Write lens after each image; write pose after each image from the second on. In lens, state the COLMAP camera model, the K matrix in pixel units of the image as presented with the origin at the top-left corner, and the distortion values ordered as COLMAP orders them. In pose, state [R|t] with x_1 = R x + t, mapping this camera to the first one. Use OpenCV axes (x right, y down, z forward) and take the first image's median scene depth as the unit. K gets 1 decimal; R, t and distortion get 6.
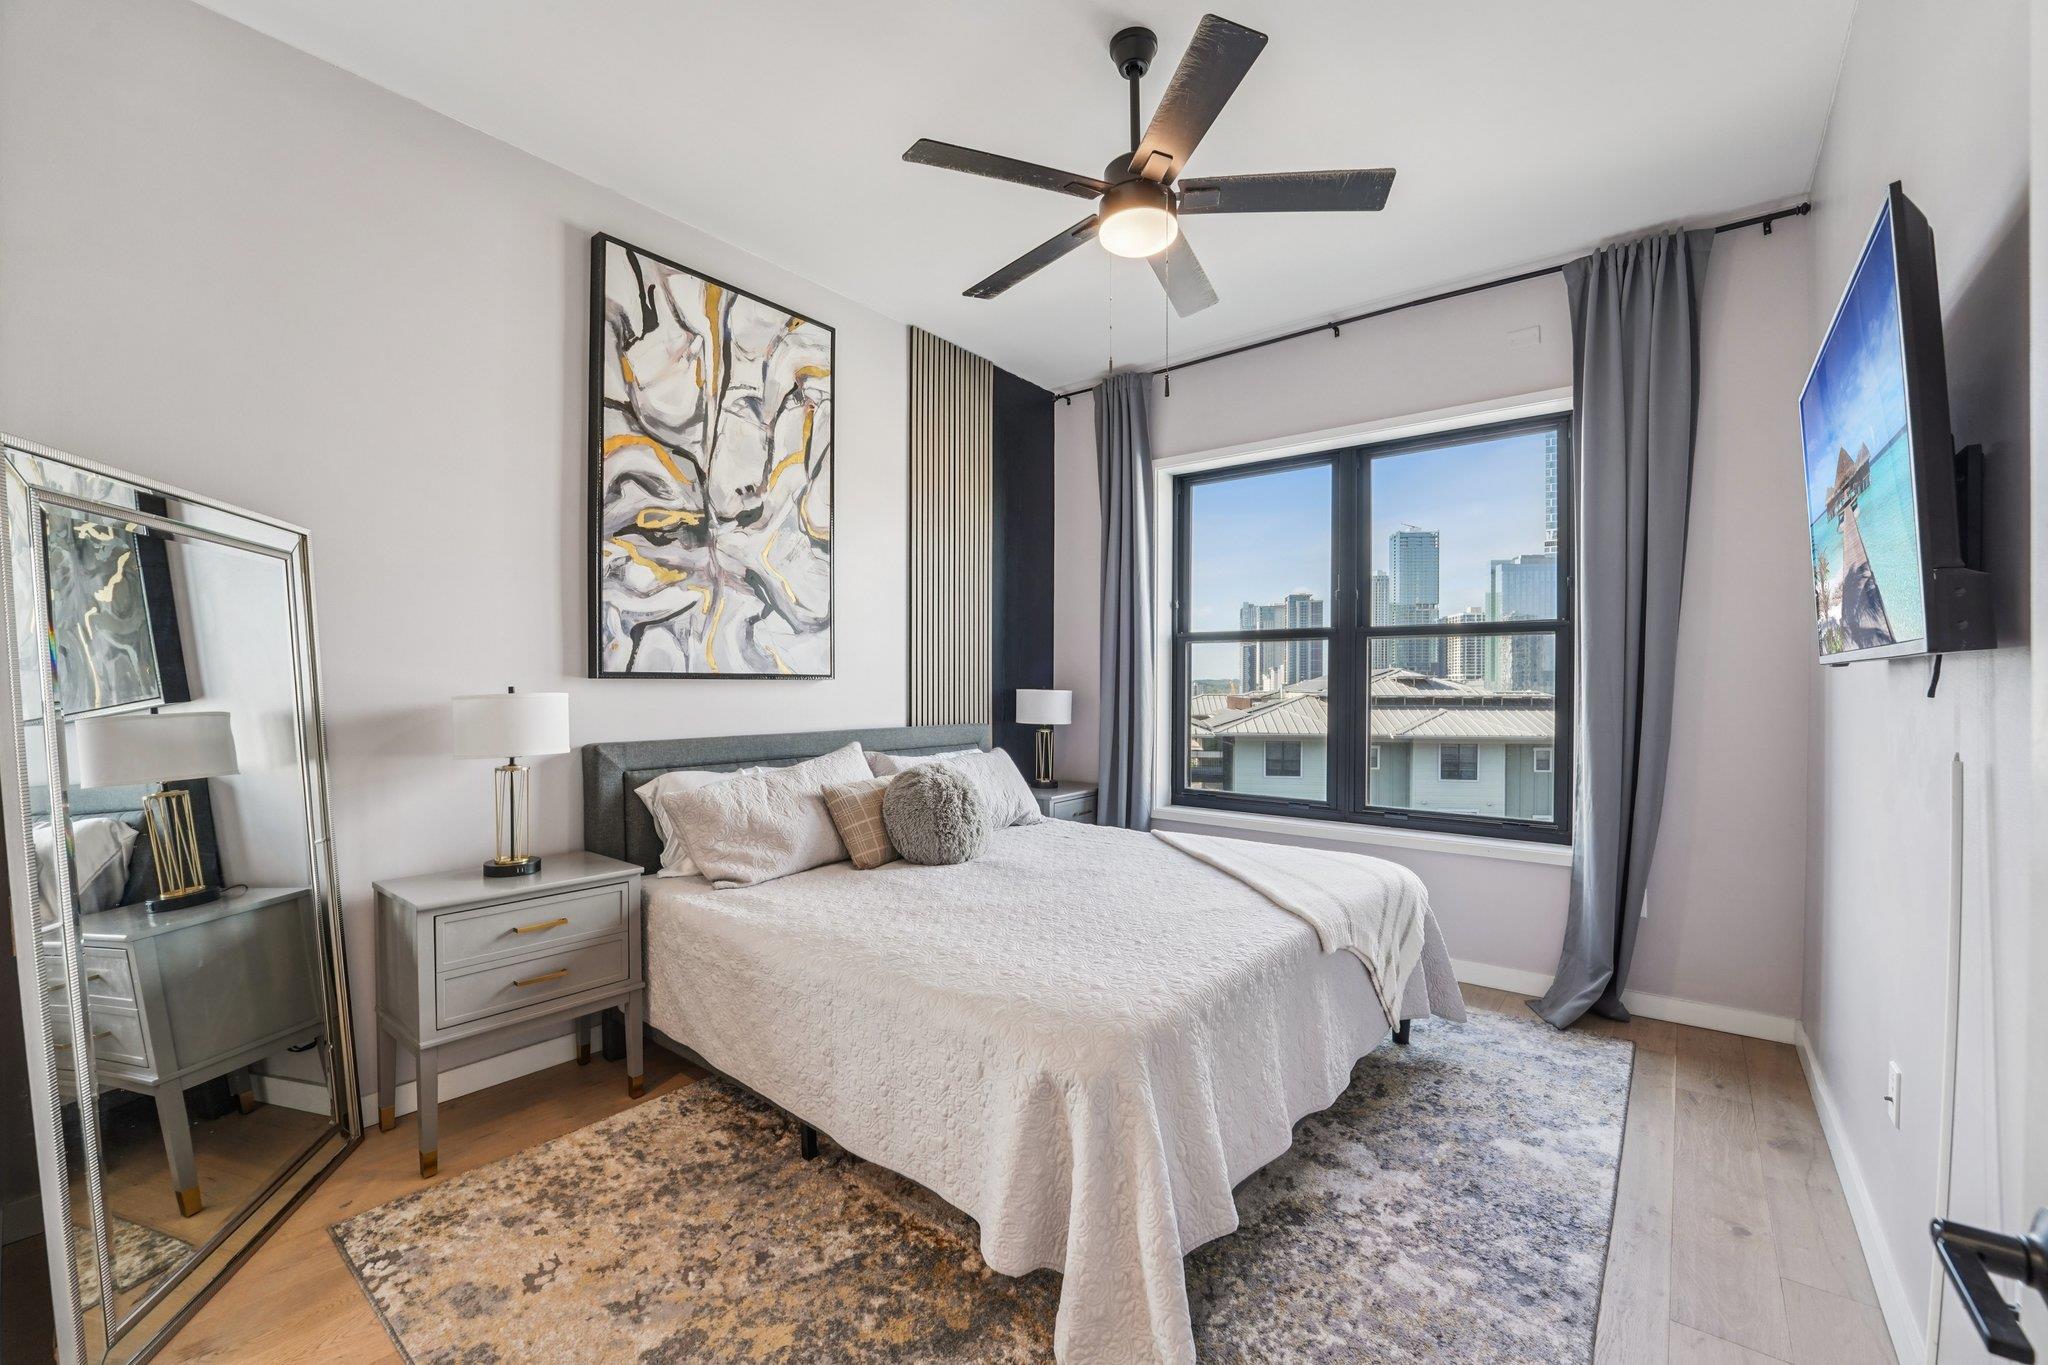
lens RADIAL K [[840.9, 0, 1010.4], [0, 840.9, 675.4], [0, 0, 1]] dist [-0.028550, 0.003192]
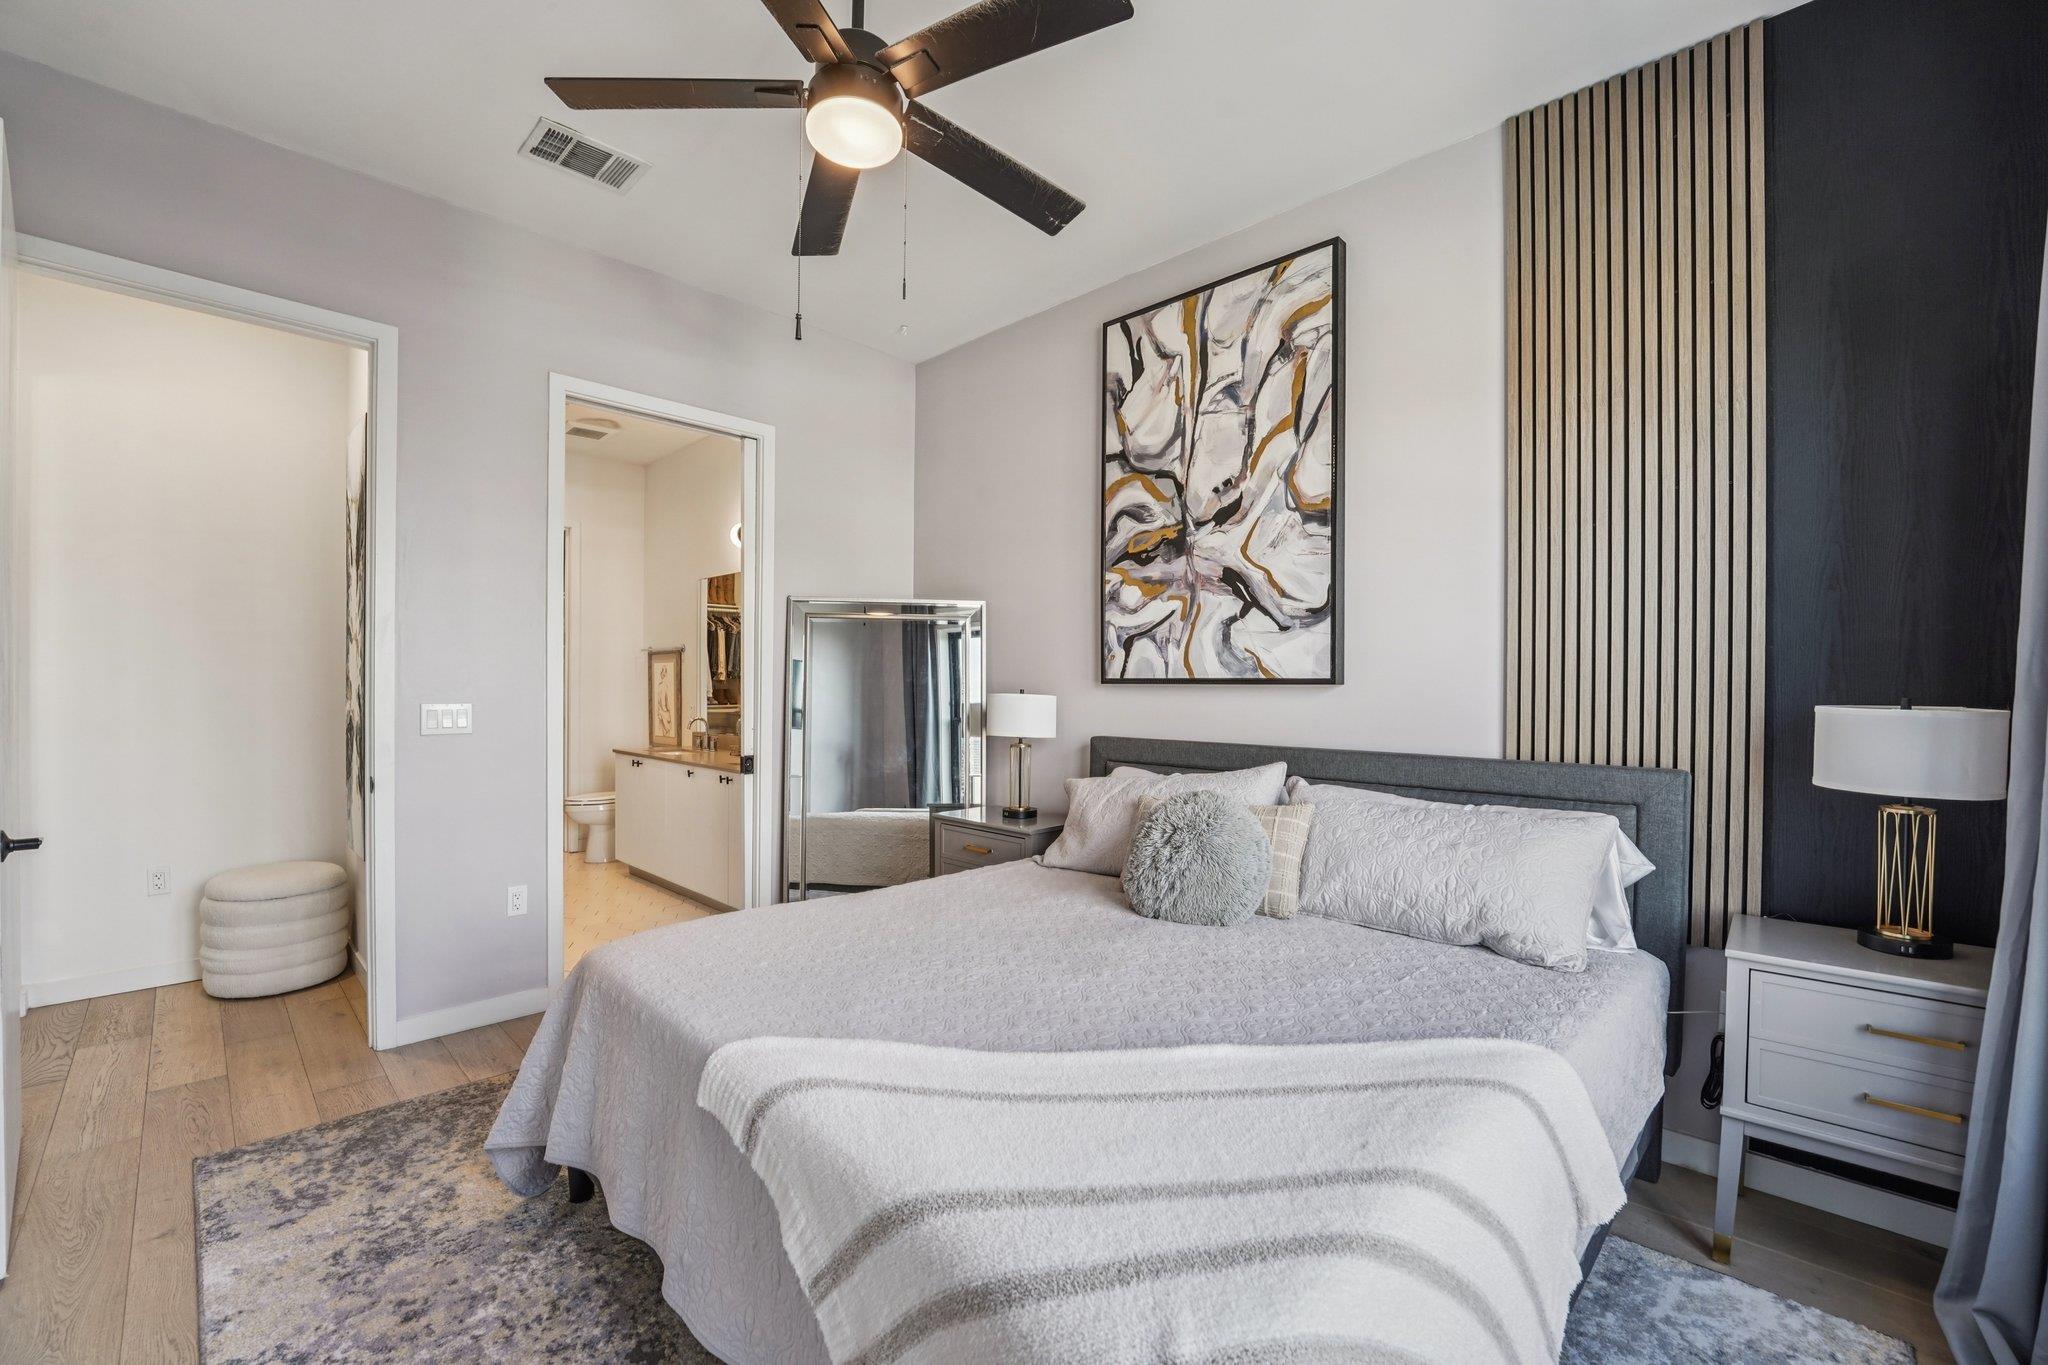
lens RADIAL K [[840.9, 0, 1018.4], [0, 840.9, 685.3], [0, 0, 1]] dist [-0.028550, 0.003192]
pose [[-0.096778, -0.005246, -0.995292, 0.675849], [0.002552, 0.999982, -0.005519, 0.010812], [0.995303, -0.003074, -0.096763, 0.885201]]
